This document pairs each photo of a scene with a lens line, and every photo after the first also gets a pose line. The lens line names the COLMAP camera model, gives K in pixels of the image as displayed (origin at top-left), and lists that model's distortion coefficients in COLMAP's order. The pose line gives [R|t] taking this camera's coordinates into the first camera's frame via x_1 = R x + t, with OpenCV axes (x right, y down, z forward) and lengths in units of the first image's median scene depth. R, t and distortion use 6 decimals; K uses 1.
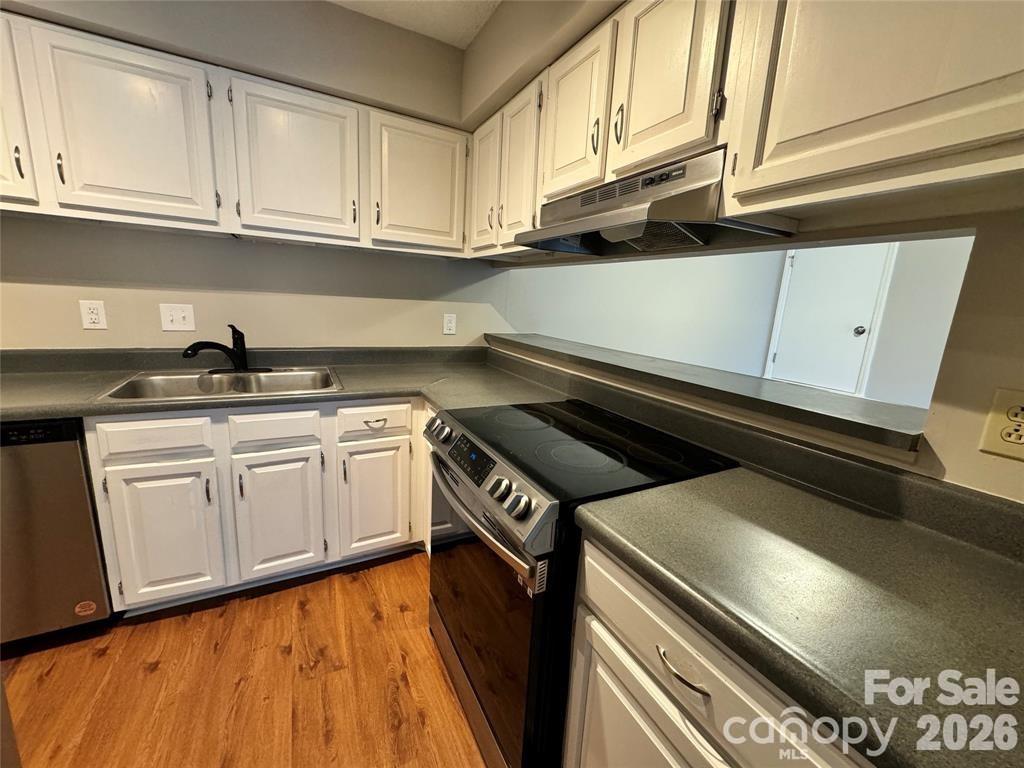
lens RADIAL K [[411.6, 0, 512.0], [0, 411.6, 384.0], [0, 0, 1]] dist [-0.000429, 0.000097]
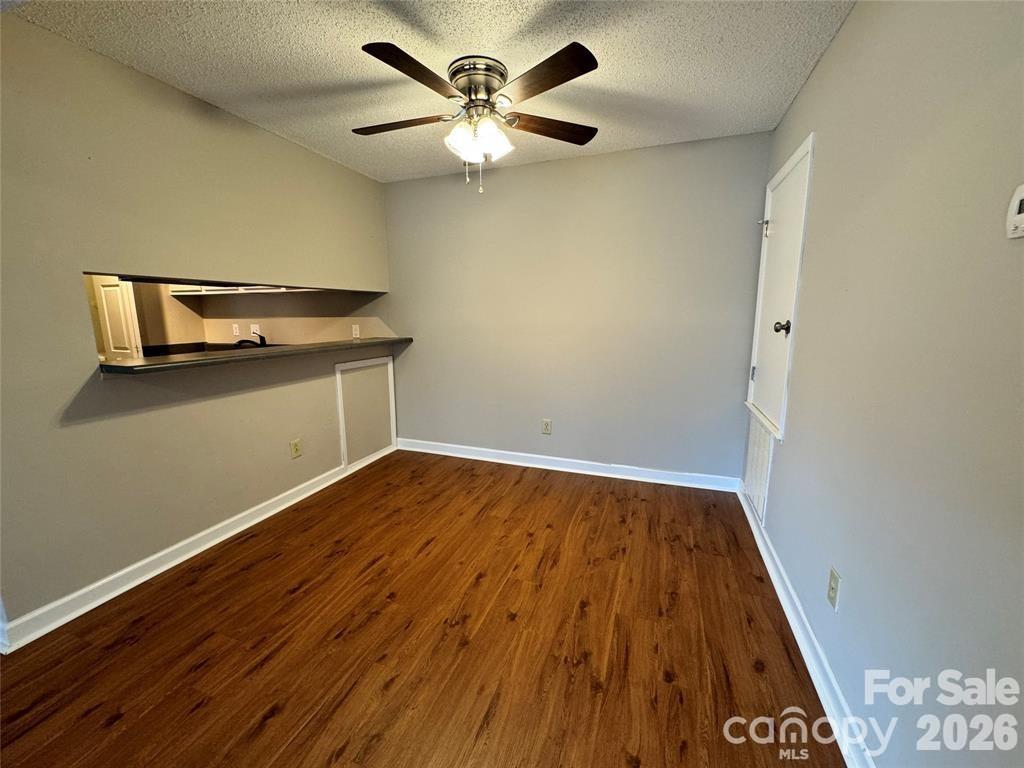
lens RADIAL K [[431.7, 0, 512.0], [0, 431.7, 384.0], [0, 0, 1]] dist [-0.000631, -0.000015]
pose [[0.681660, 0.053648, -0.729700, 1.439594], [-0.104255, 0.994254, -0.024293, 0.029358], [0.724203, 0.092634, 0.683336, 0.329856]]
